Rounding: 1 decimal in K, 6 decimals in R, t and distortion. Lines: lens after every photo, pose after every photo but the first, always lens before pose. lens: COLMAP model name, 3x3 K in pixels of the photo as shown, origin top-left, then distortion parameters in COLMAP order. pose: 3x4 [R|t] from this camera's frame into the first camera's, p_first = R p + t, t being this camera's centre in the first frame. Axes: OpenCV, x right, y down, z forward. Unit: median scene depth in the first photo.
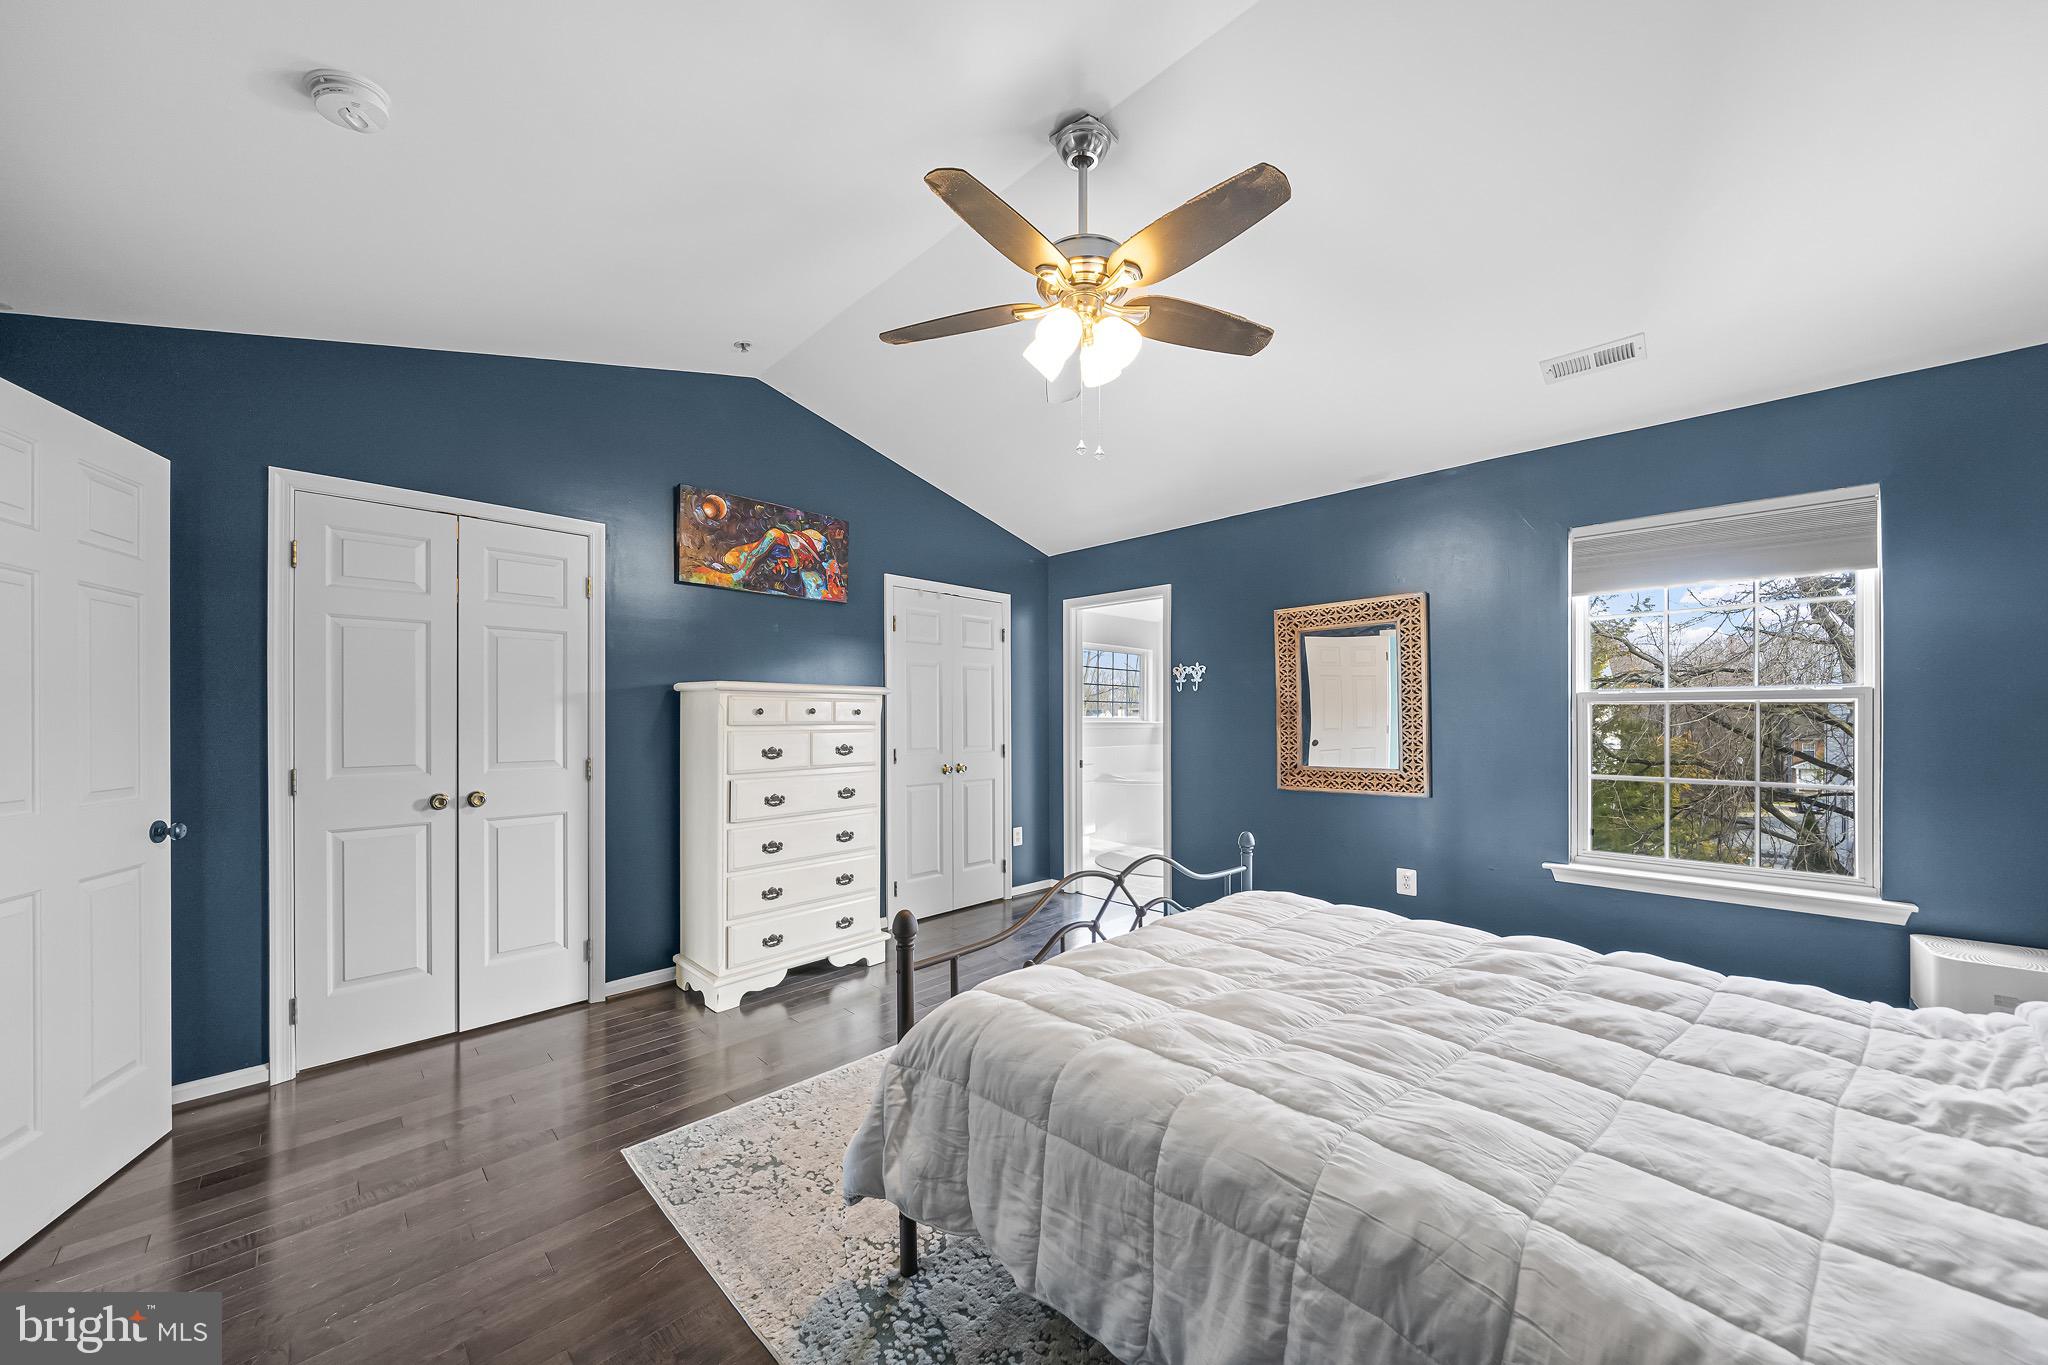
lens RADIAL K [[717.9, 0, 1017.8], [0, 717.9, 714.9], [0, 0, 1]] dist [-0.001115, 0.000011]
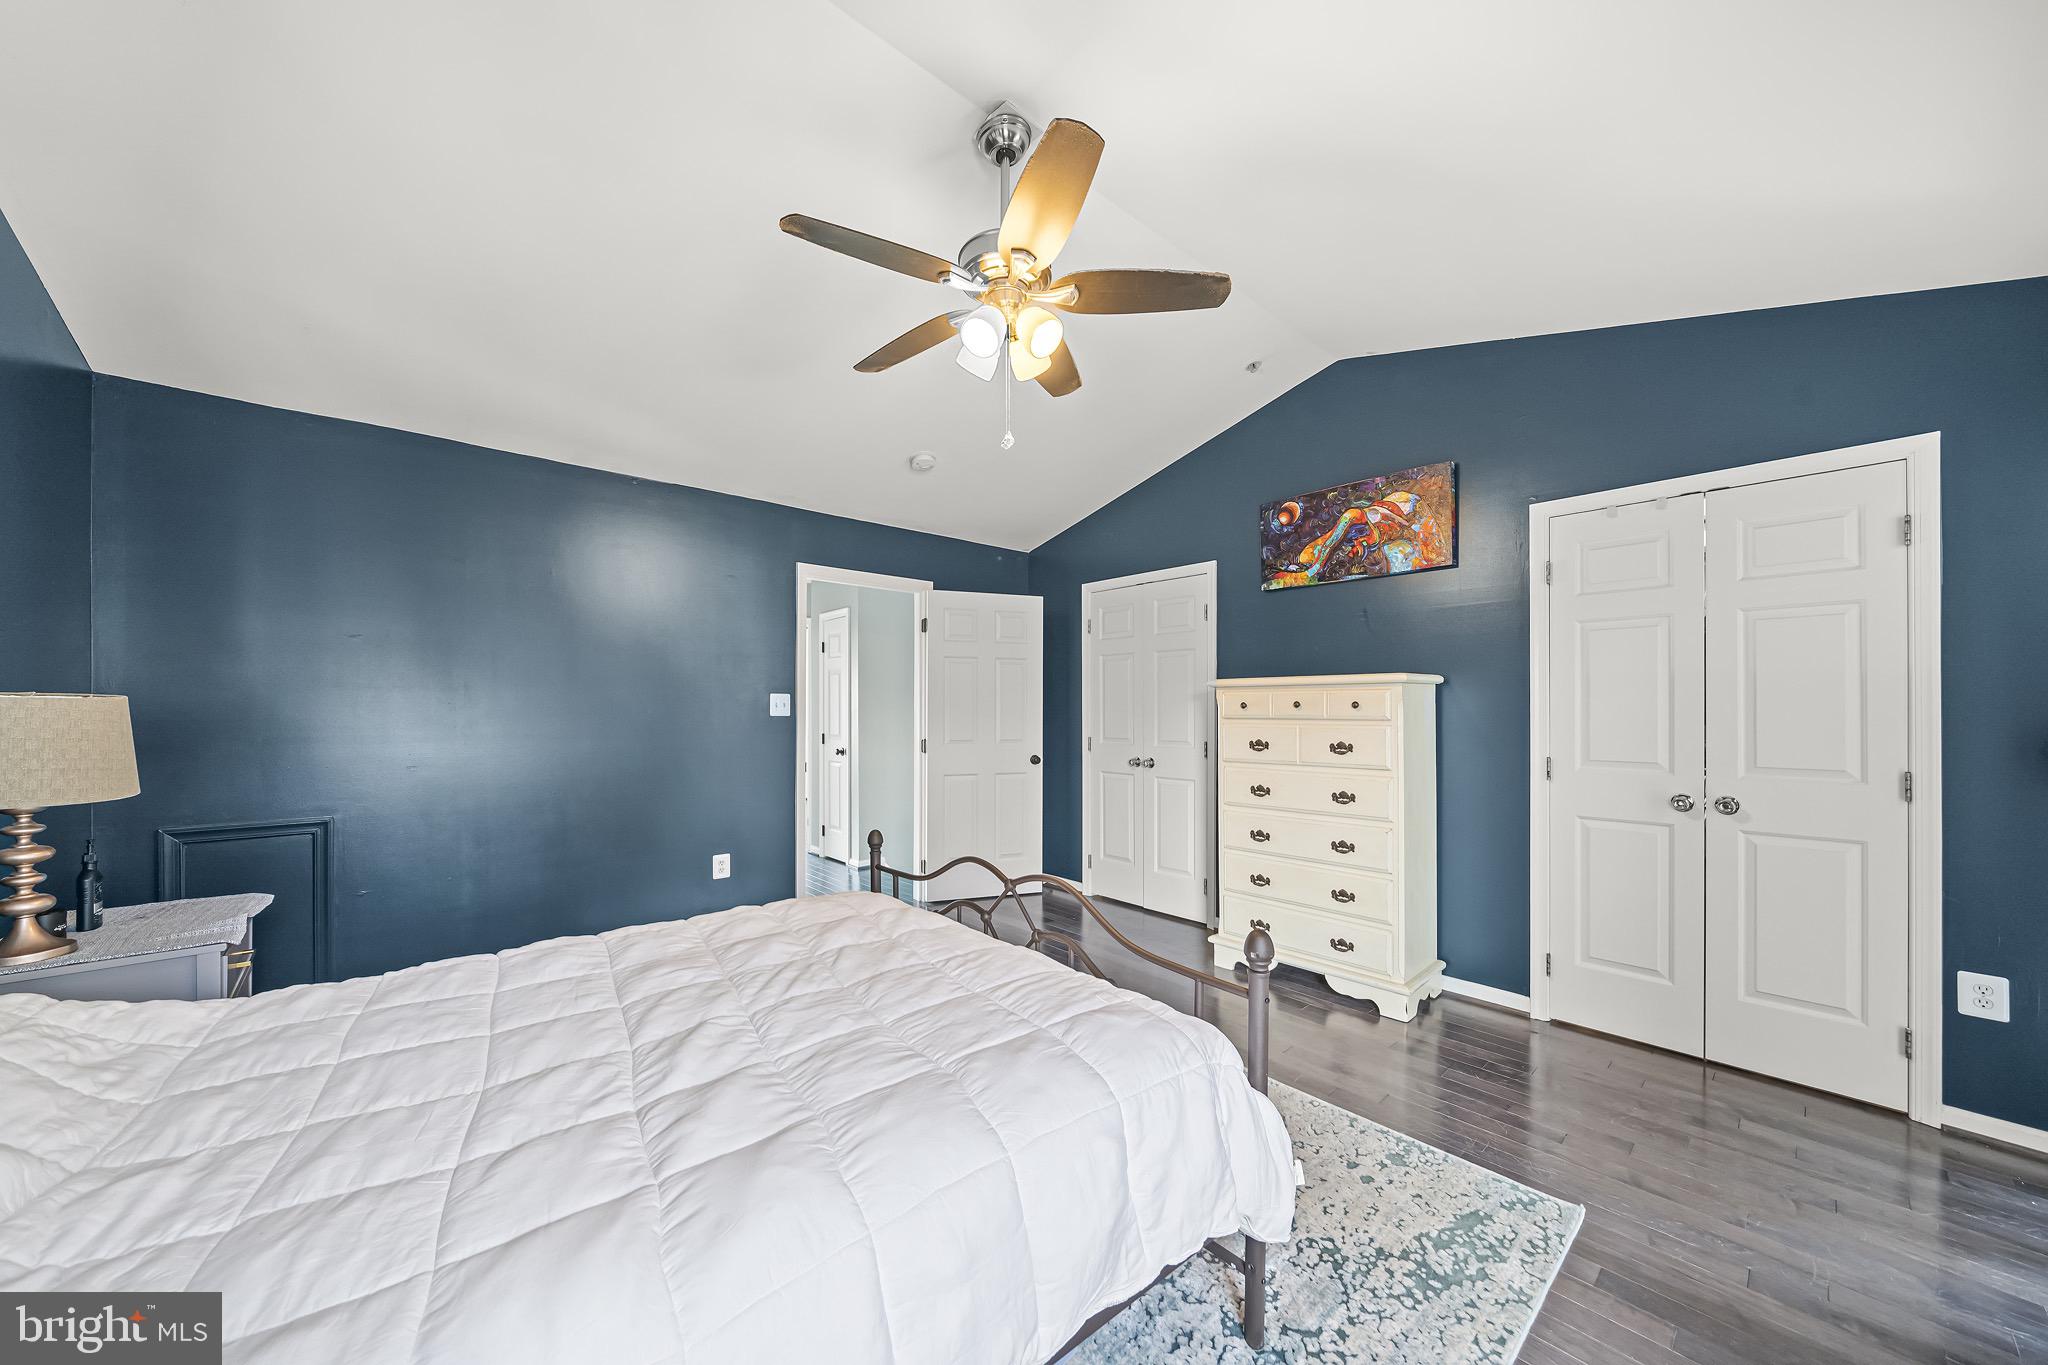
lens RADIAL K [[717.9, 0, 1017.8], [0, 717.9, 714.9], [0, 0, 1]] dist [-0.001115, 0.000011]
pose [[-0.080397, 0.004655, -0.996752, 0.598952], [-0.000392, 0.999989, 0.004701, 0.004009], [0.996763, 0.000769, -0.080394, 0.610389]]
